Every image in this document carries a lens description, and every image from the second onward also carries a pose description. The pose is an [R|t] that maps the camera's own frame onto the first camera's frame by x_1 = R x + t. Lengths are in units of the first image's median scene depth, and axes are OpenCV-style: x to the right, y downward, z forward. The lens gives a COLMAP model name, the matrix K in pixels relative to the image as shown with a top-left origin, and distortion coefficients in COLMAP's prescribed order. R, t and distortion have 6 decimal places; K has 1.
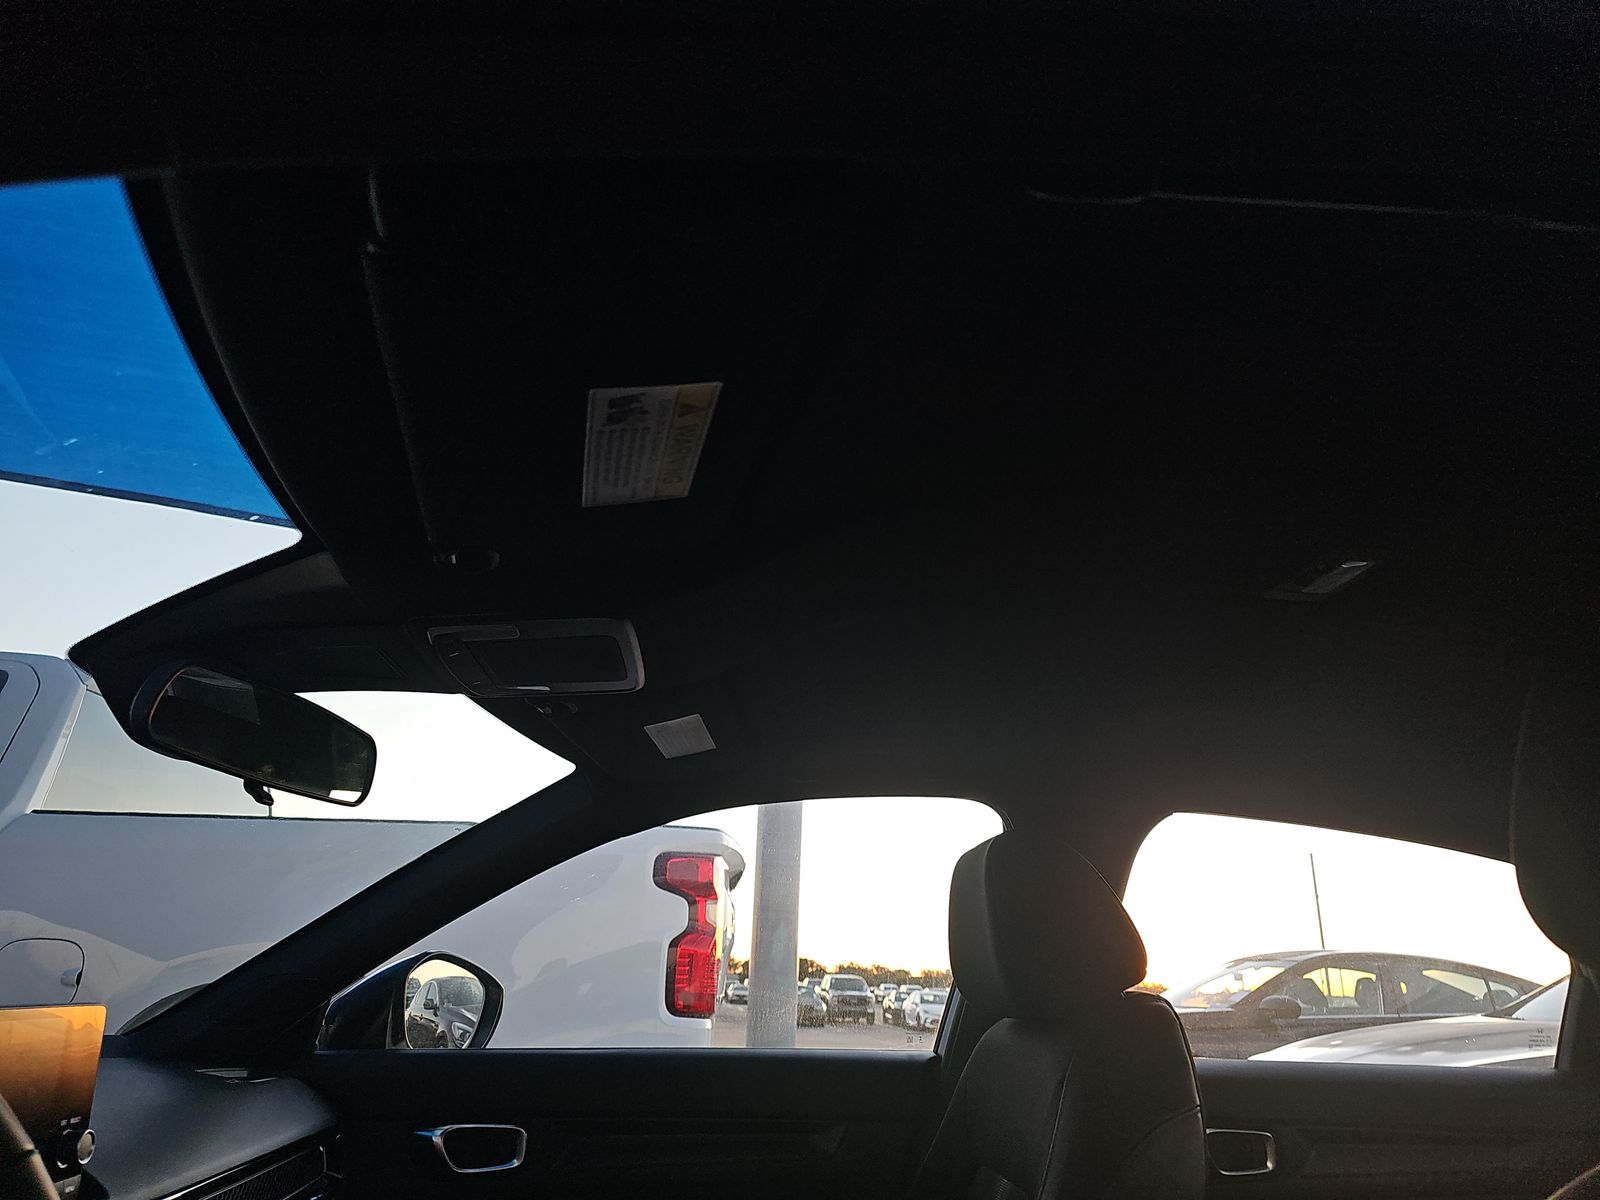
lens RADIAL K [[1054.9, 0, 795.0], [0, 1054.9, 591.2], [0, 0, 1]] dist [0.034443, -0.030391]
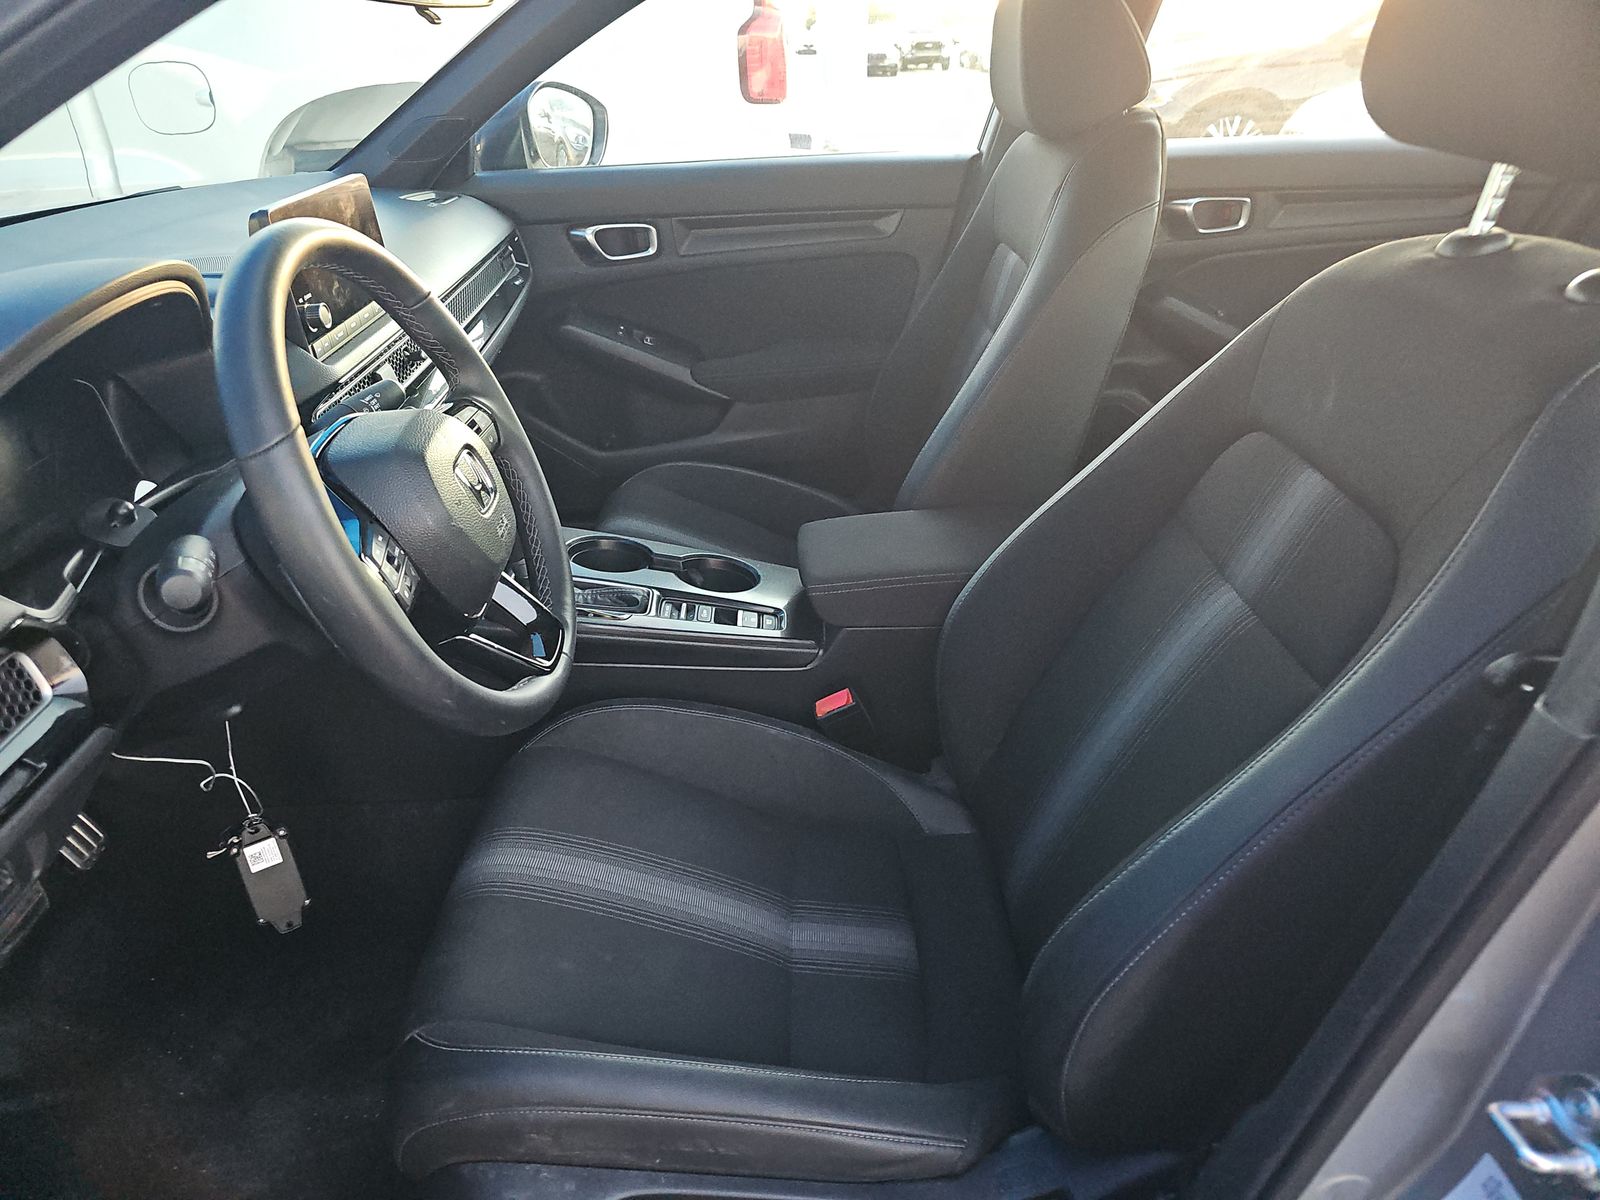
lens RADIAL K [[1054.9, 0, 795.0], [0, 1054.9, 591.2], [0, 0, 1]] dist [0.034443, -0.030391]
pose [[0.996914, -0.019130, -0.076141, 0.007767], [0.069411, 0.667930, 0.740980, -0.136914], [0.036682, -0.743978, 0.667197, -0.180366]]
